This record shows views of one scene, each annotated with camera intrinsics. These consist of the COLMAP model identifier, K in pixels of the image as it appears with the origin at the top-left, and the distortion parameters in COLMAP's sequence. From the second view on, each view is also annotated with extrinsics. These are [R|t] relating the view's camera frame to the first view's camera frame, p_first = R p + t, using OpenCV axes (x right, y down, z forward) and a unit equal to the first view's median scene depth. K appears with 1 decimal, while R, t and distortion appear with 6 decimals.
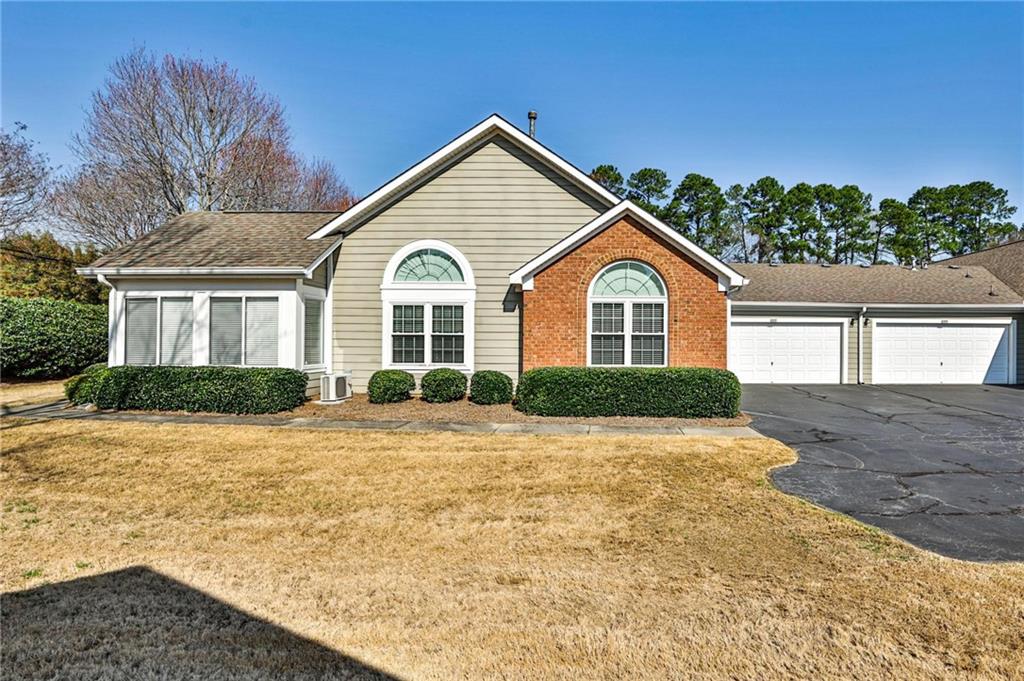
lens RADIAL K [[562.9, 0, 548.3], [0, 562.9, 340.9], [0, 0, 1]] dist [-0.042951, 0.000191]
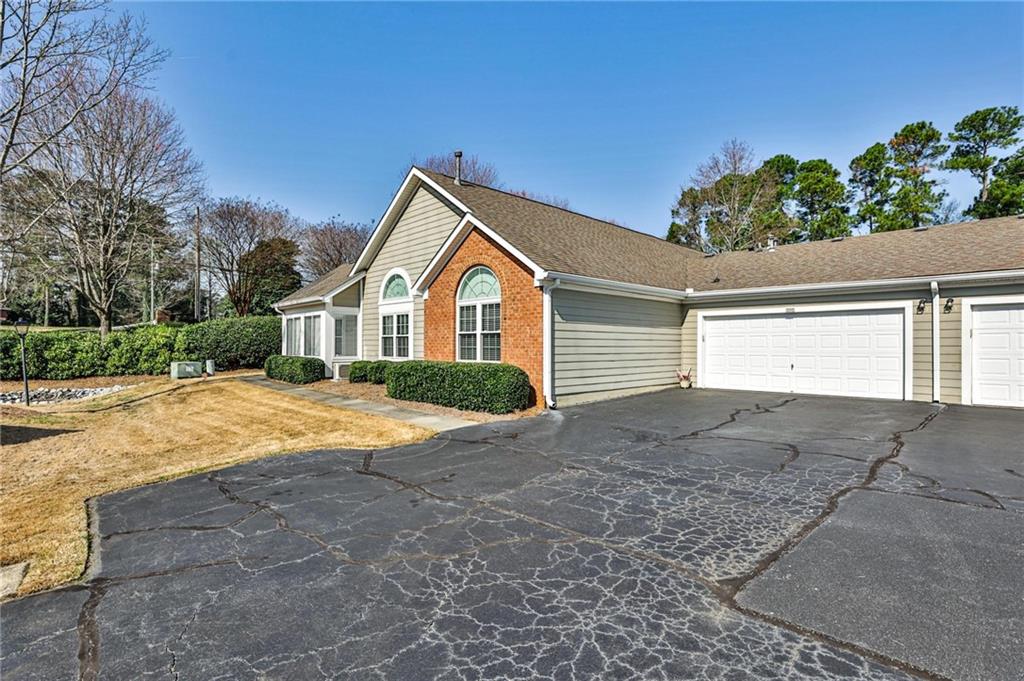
lens RADIAL K [[511.3, 0, 514.3], [0, 511.3, 345.3], [0, 0, 1]] dist [-0.057798, 0.022970]
pose [[0.679841, -0.003538, -0.733351, 0.912727], [0.005077, 0.999987, -0.000117, 0.013235], [0.733342, -0.003644, 0.679850, 0.361410]]
